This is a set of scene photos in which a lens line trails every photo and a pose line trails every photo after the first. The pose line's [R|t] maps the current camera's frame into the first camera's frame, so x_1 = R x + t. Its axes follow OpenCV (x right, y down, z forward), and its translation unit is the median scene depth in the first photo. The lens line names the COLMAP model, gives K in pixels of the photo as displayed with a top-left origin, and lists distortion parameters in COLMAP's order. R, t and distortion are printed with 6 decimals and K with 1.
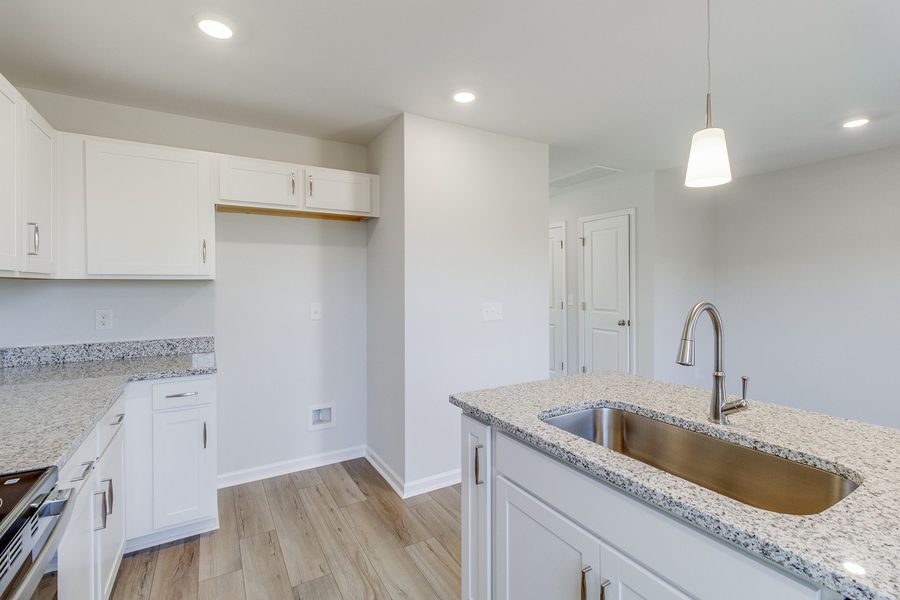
lens RADIAL K [[416.2, 0, 451.0], [0, 416.2, 292.0], [0, 0, 1]] dist [0.003823, -0.002293]
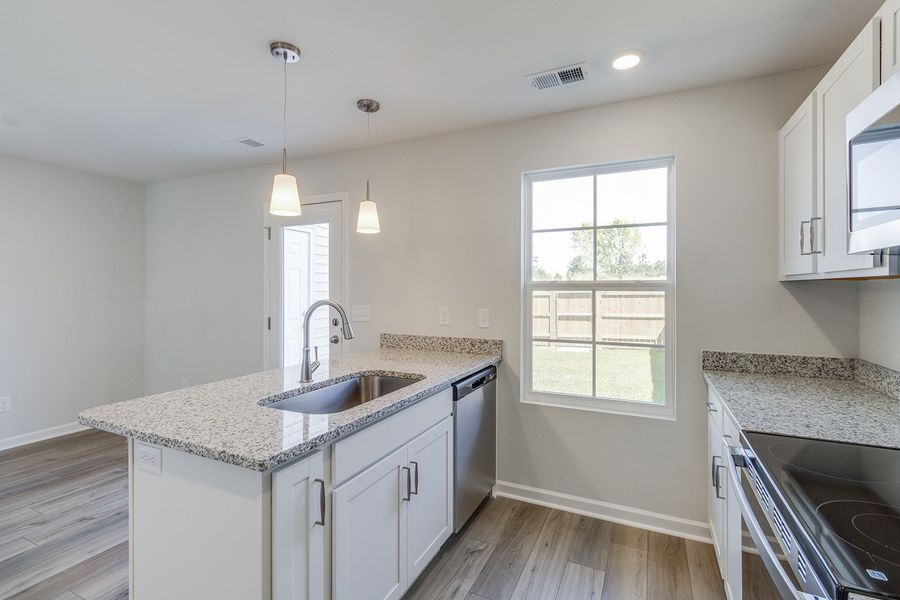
lens RADIAL K [[416.2, 0, 448.7], [0, 416.2, 291.2], [0, 0, 1]] dist [0.003823, -0.002293]
pose [[-0.549141, -0.004958, 0.835715, -0.884060], [0.015675, 0.999745, 0.016231, -0.024031], [-0.835583, 0.022013, -0.548924, 1.401303]]
